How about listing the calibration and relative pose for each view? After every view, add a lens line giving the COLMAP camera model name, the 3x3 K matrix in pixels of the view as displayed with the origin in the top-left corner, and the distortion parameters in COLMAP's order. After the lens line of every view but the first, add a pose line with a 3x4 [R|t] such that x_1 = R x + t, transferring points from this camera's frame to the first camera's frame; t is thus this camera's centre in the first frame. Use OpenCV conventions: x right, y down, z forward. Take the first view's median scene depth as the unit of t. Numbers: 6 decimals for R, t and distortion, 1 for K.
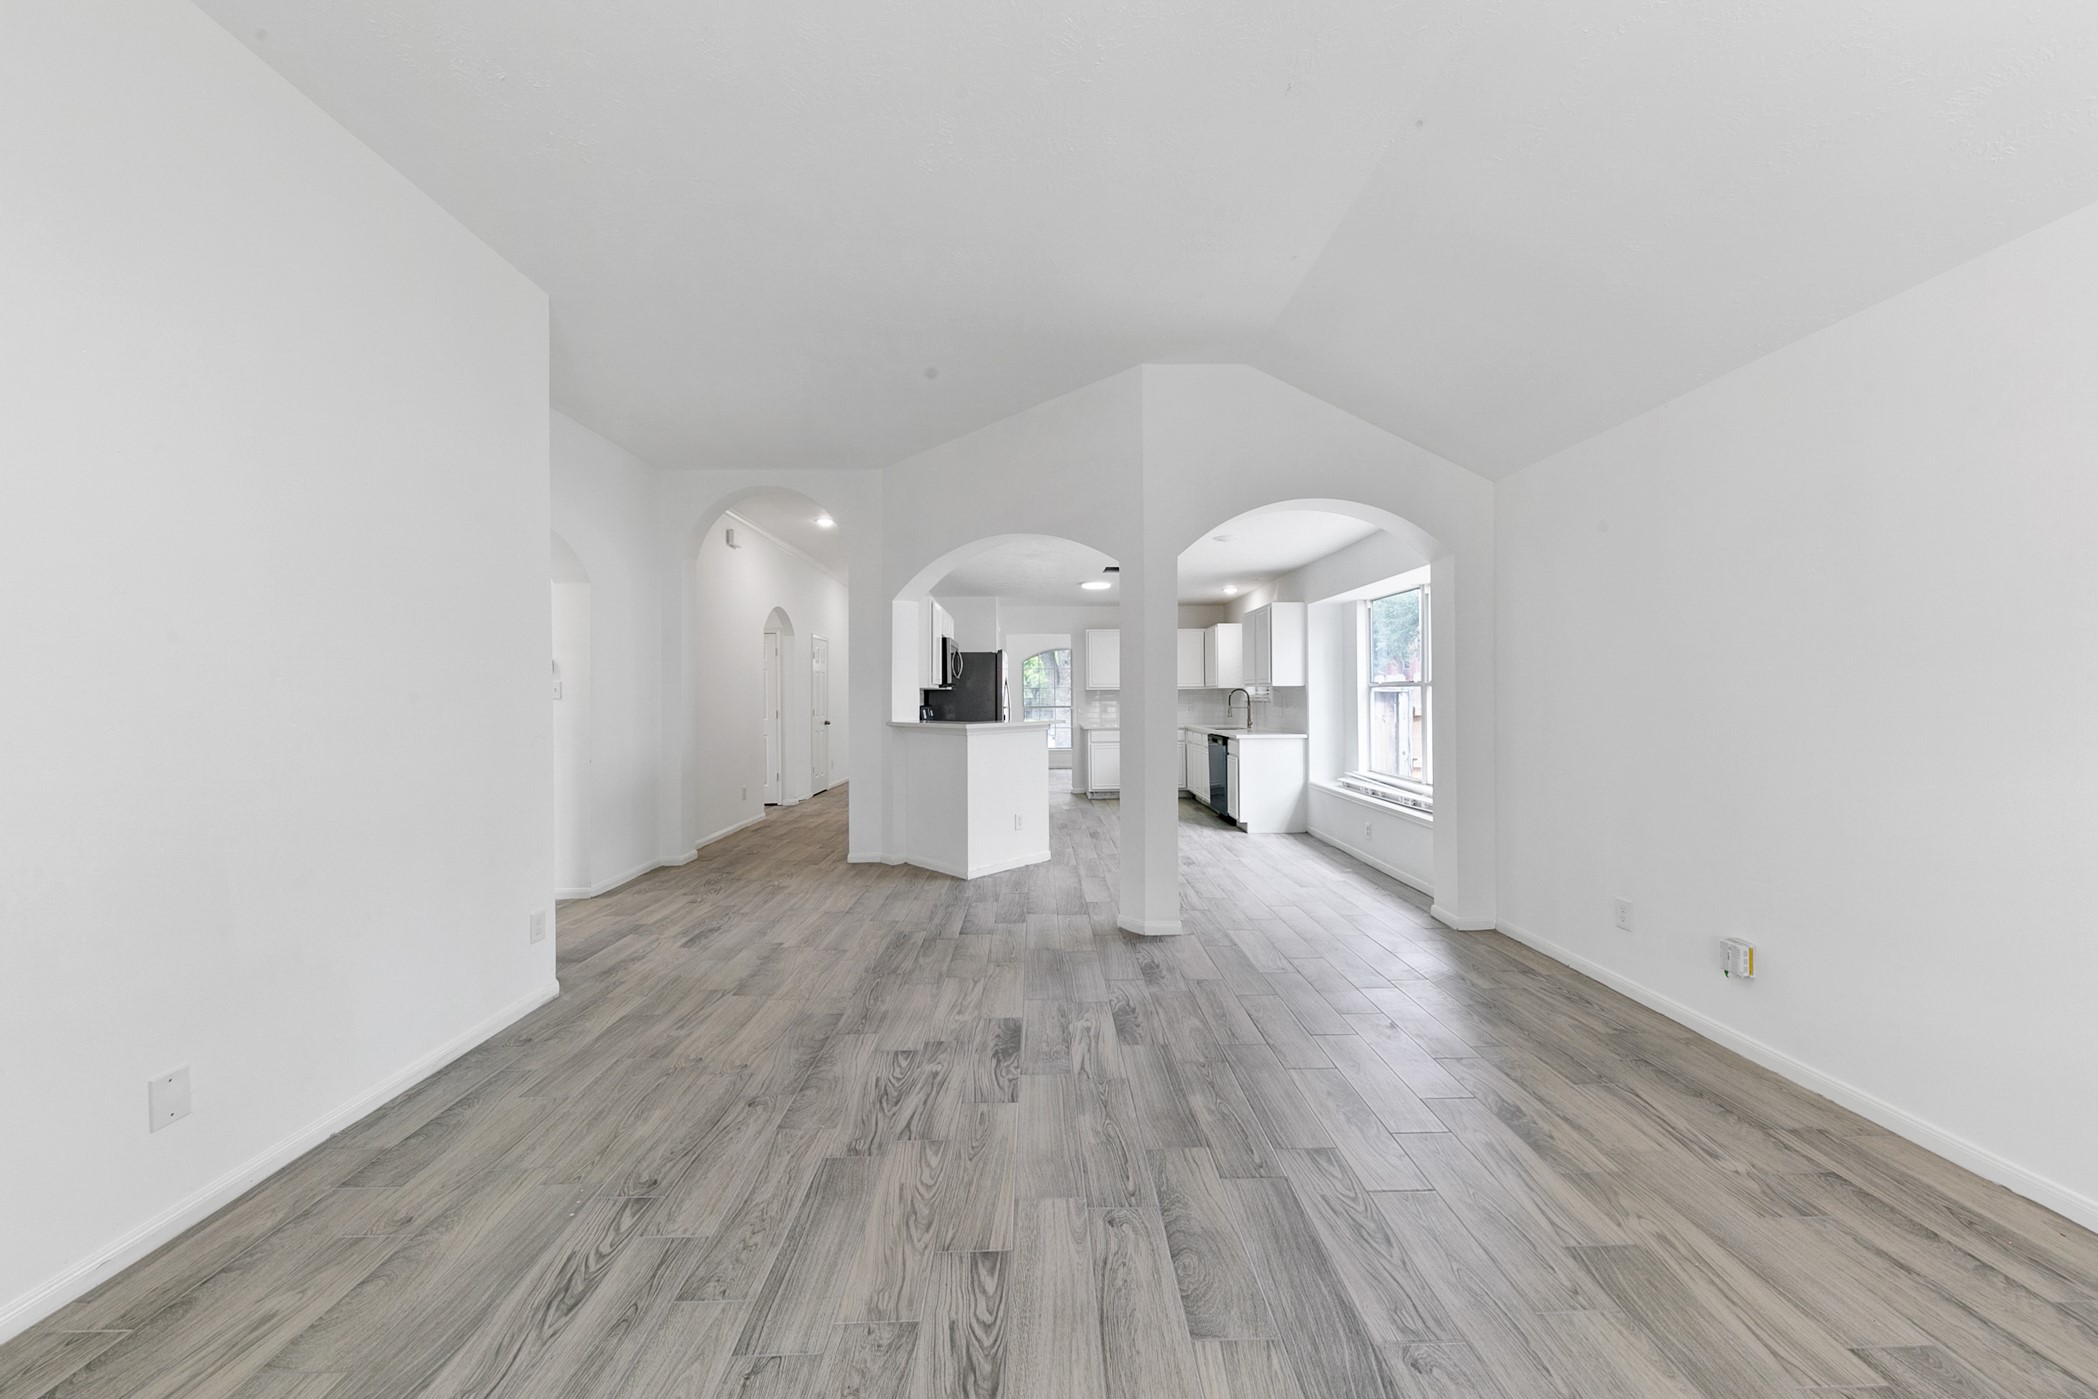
lens RADIAL K [[723.1, 0, 1044.1], [0, 723.1, 689.7], [0, 0, 1]] dist [0.002177, -0.000284]
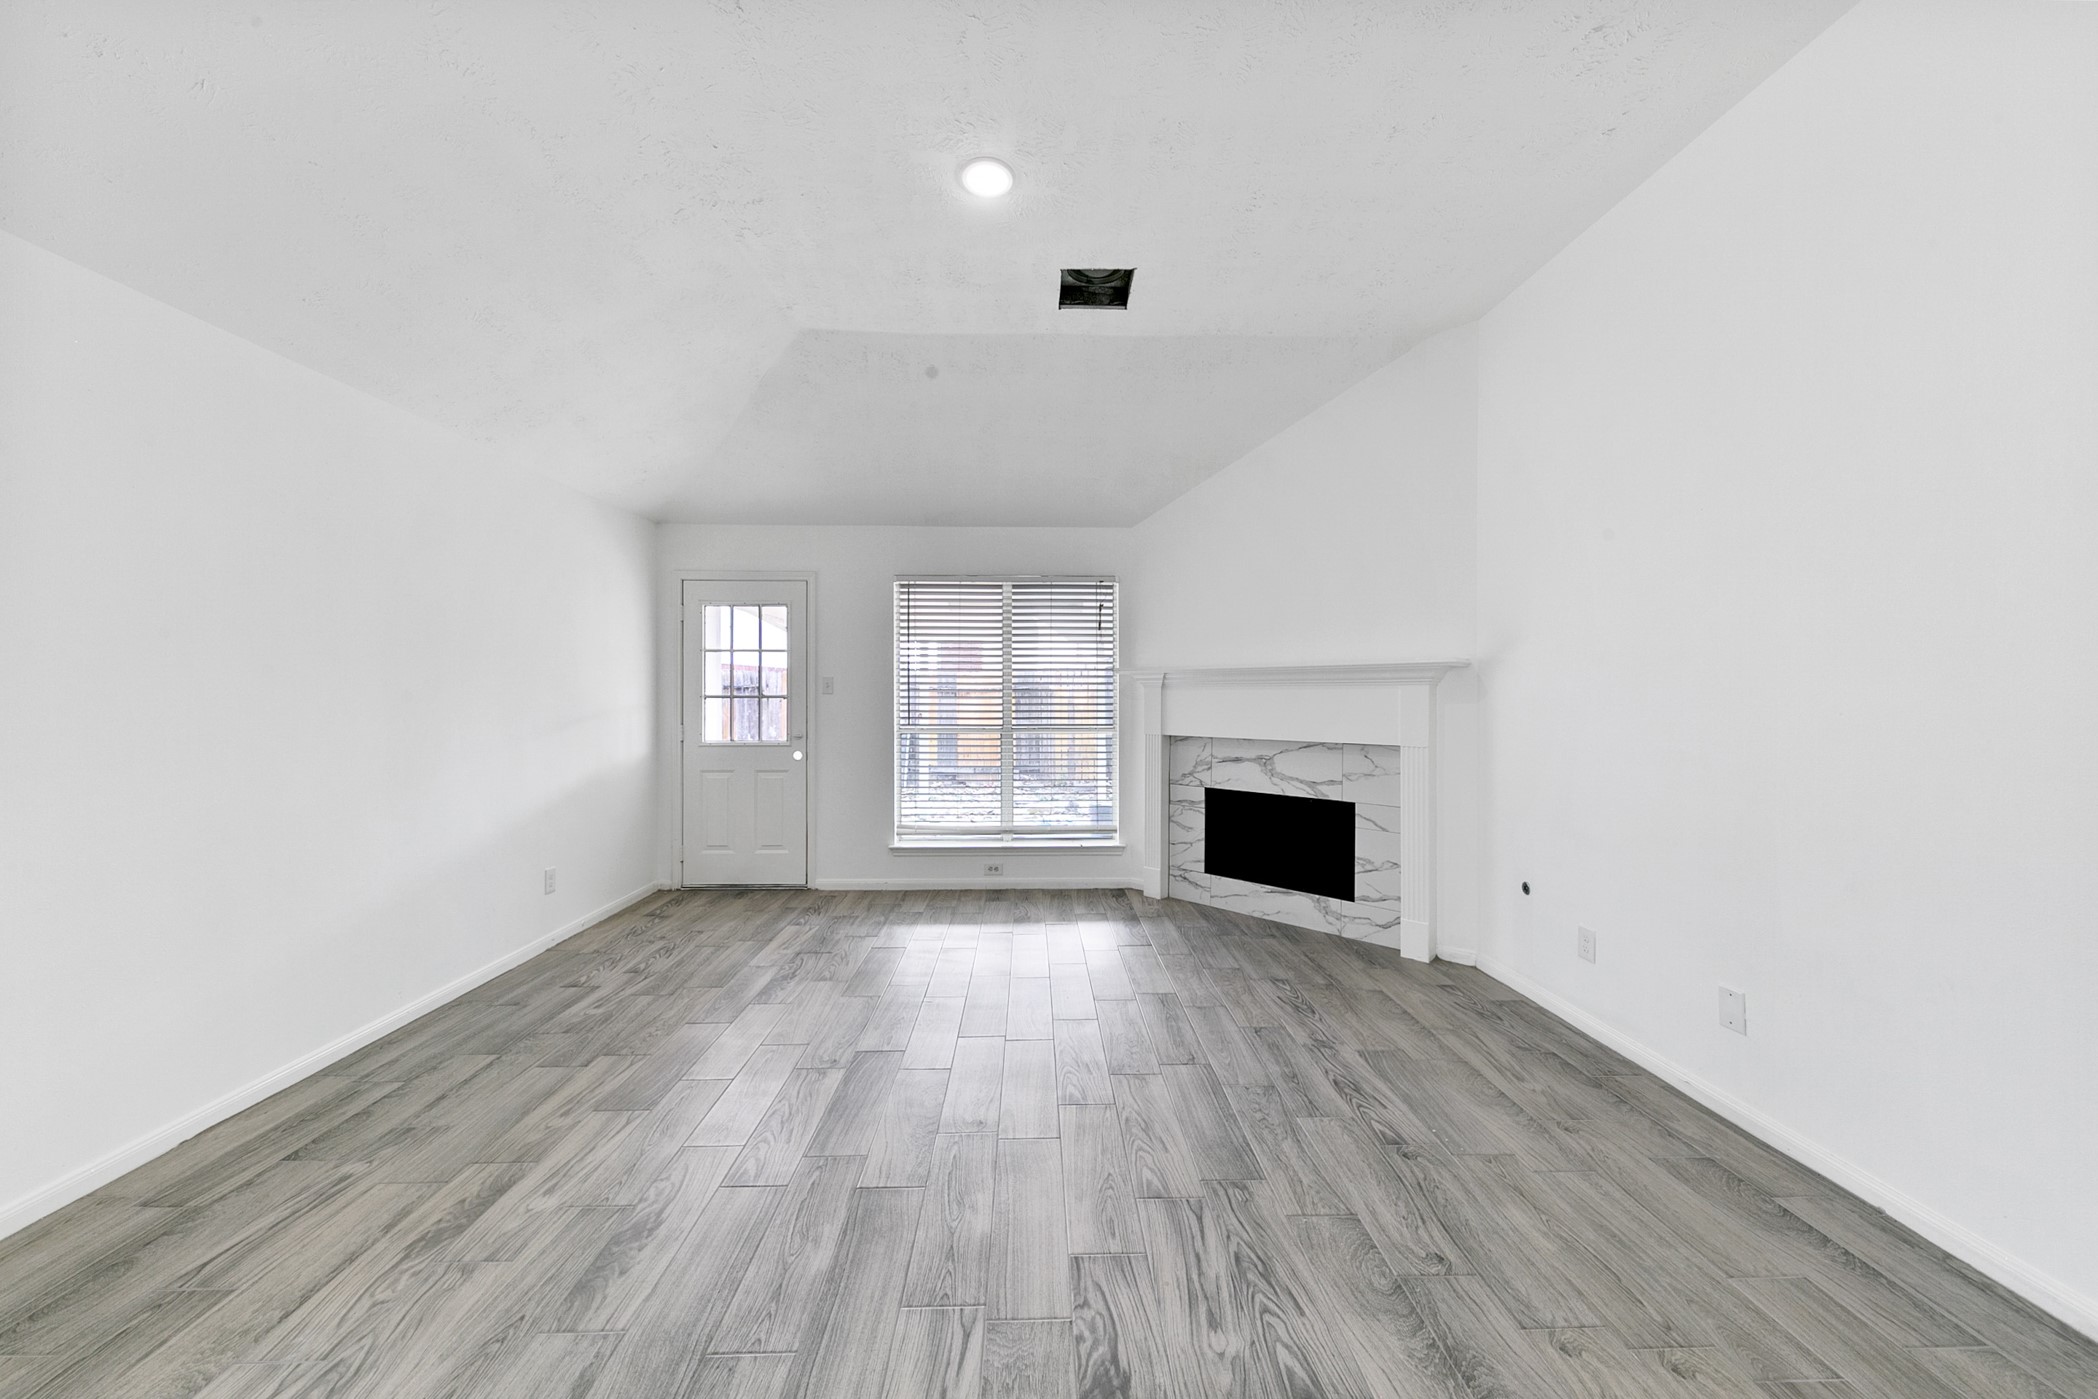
lens RADIAL K [[731.3, 0, 1046.9], [0, 731.3, 696.3], [0, 0, 1]] dist [0.012516, -0.004805]
pose [[-0.999881, 0.011719, -0.009989, -0.008863], [0.011807, 0.999891, -0.008844, 0.010206], [0.009884, -0.008961, -0.999911, 1.196582]]
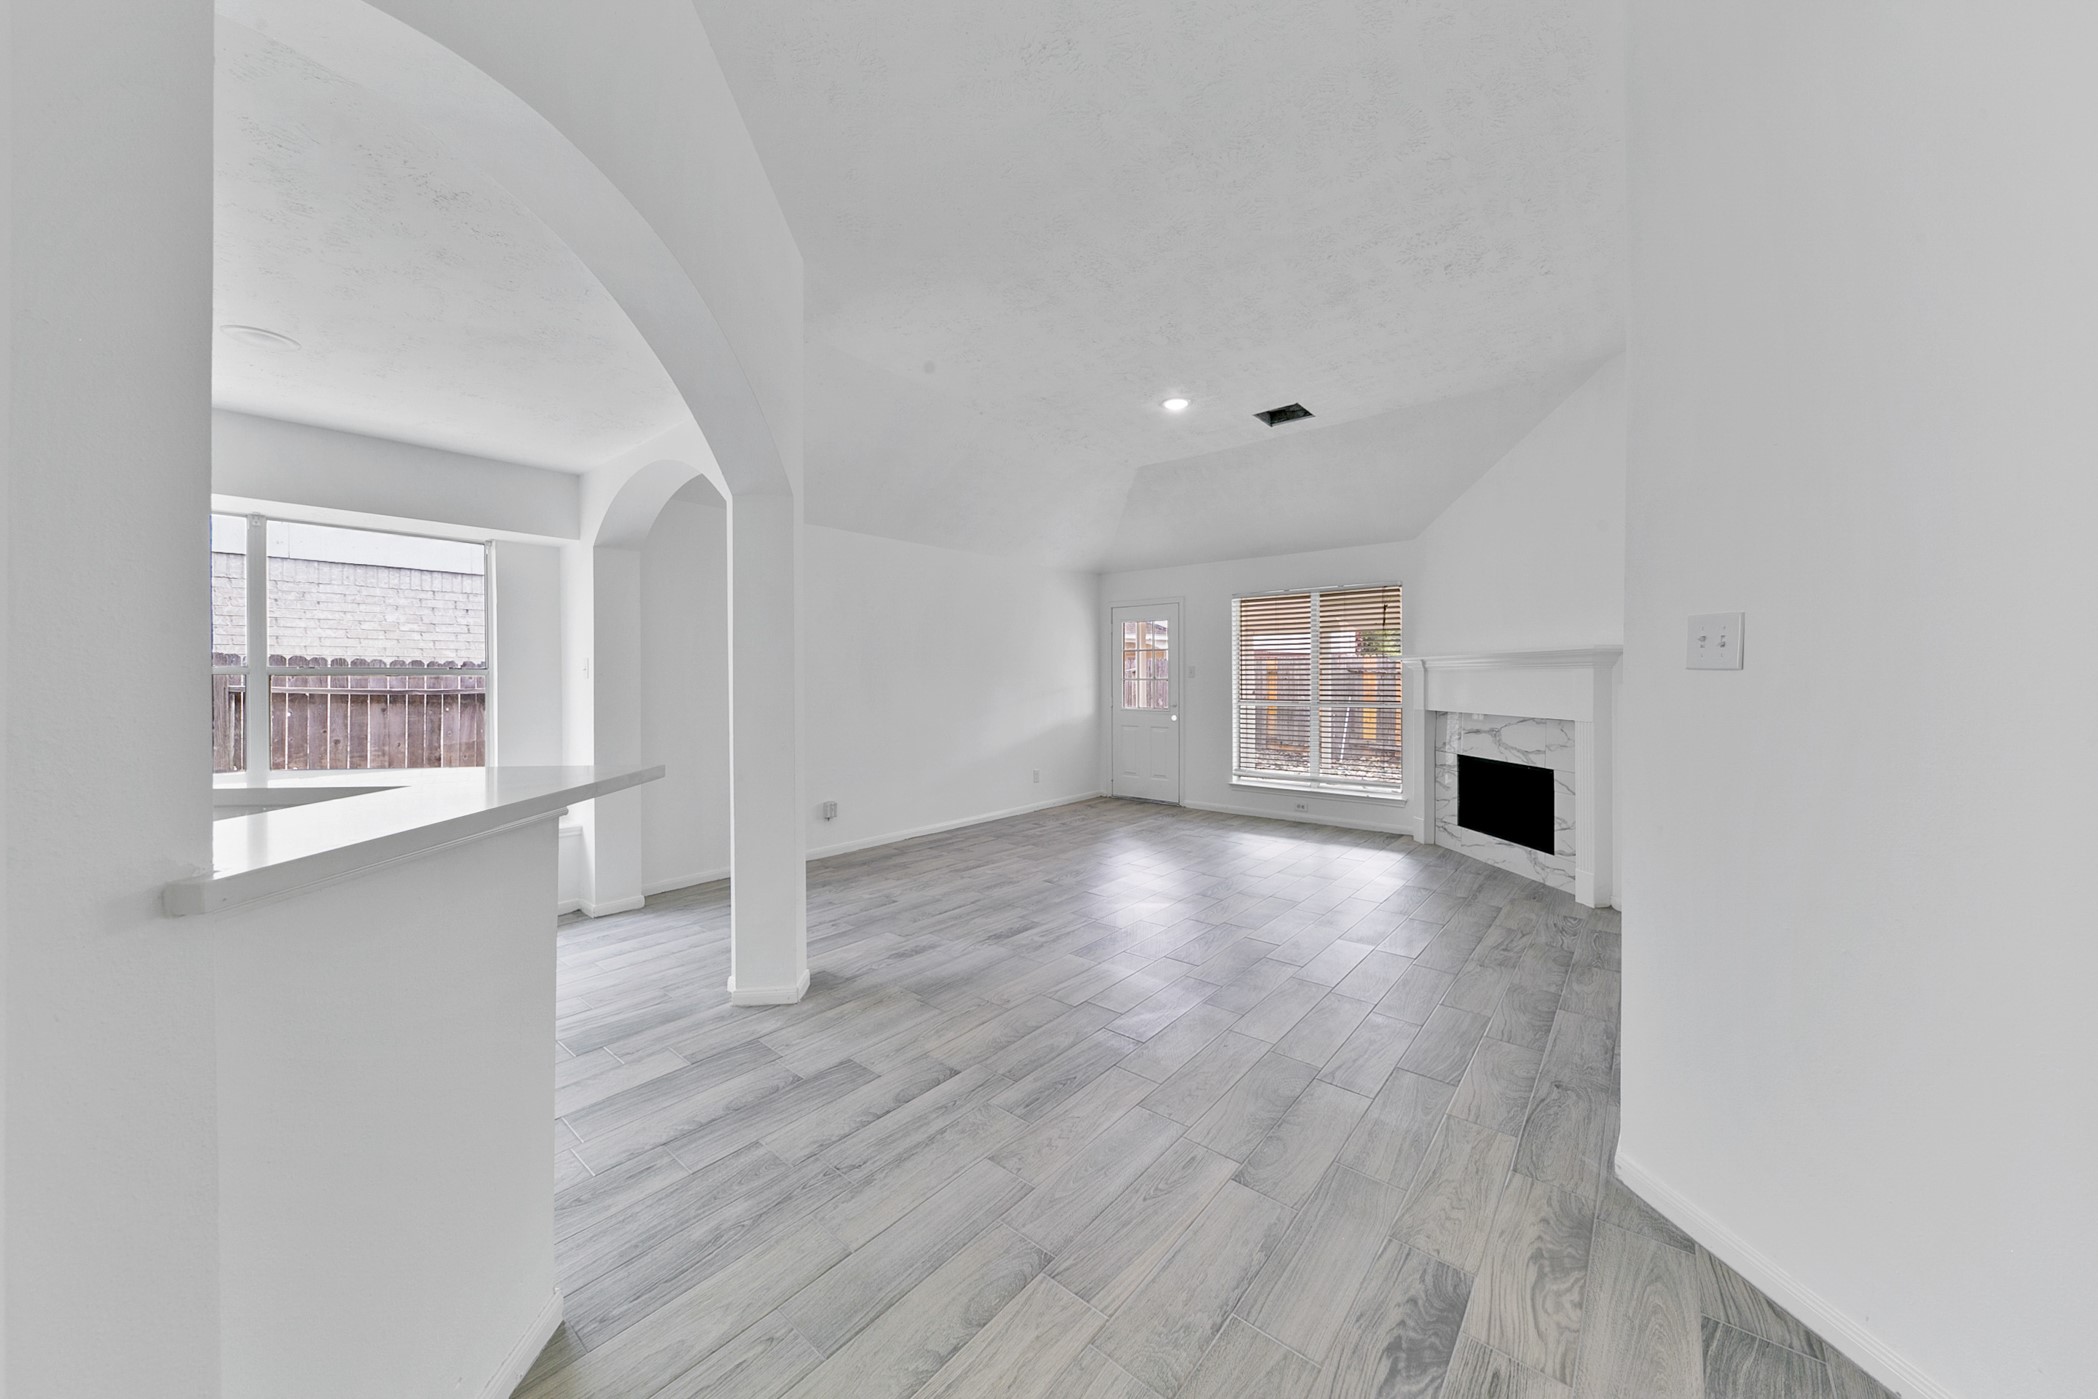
lens RADIAL K [[736.1, 0, 1045.5], [0, 736.1, 679.5], [0, 0, 1]] dist [0.013854, 0.000118]
pose [[-0.759837, 0.012974, 0.649984, -0.683514], [0.006325, 0.999901, -0.012564, 0.019170], [-0.650083, -0.005436, -0.759844, 1.684176]]
